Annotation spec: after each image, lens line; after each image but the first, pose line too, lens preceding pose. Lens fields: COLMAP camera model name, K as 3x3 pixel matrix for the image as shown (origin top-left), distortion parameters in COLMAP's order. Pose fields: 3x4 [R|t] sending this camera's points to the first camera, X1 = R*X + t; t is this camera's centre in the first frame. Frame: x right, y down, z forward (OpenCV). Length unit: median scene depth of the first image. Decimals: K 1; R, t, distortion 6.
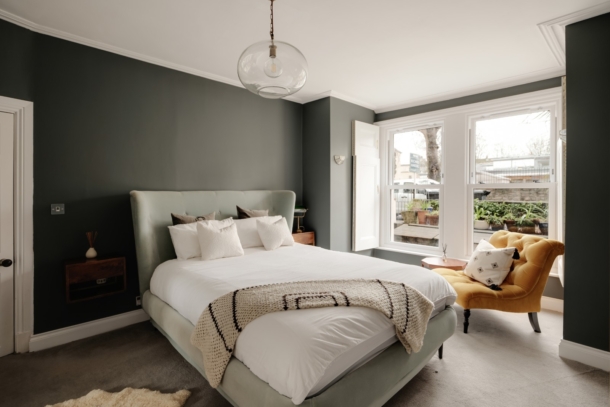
lens RADIAL K [[307.7, 0, 305.6], [0, 307.7, 200.1], [0, 0, 1]] dist [-0.000162, 0.000117]
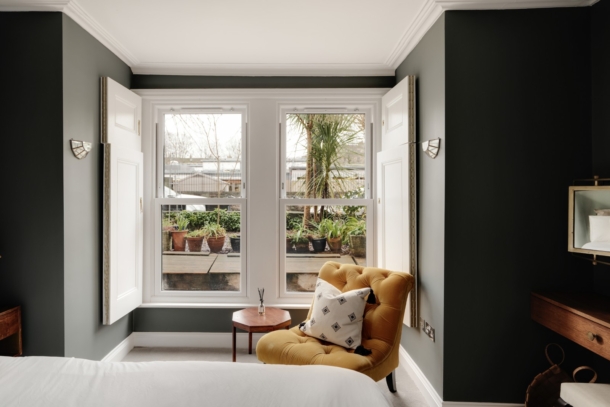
lens RADIAL K [[379.1, 0, 280.6], [0, 379.1, 200.4], [0, 0, 1]] dist [-0.001830, 0.000290]
pose [[0.709385, -0.007202, 0.704784, -0.086271], [0.014223, 0.999890, -0.004098, -0.040161], [-0.704678, 0.012931, 0.709410, 0.330398]]
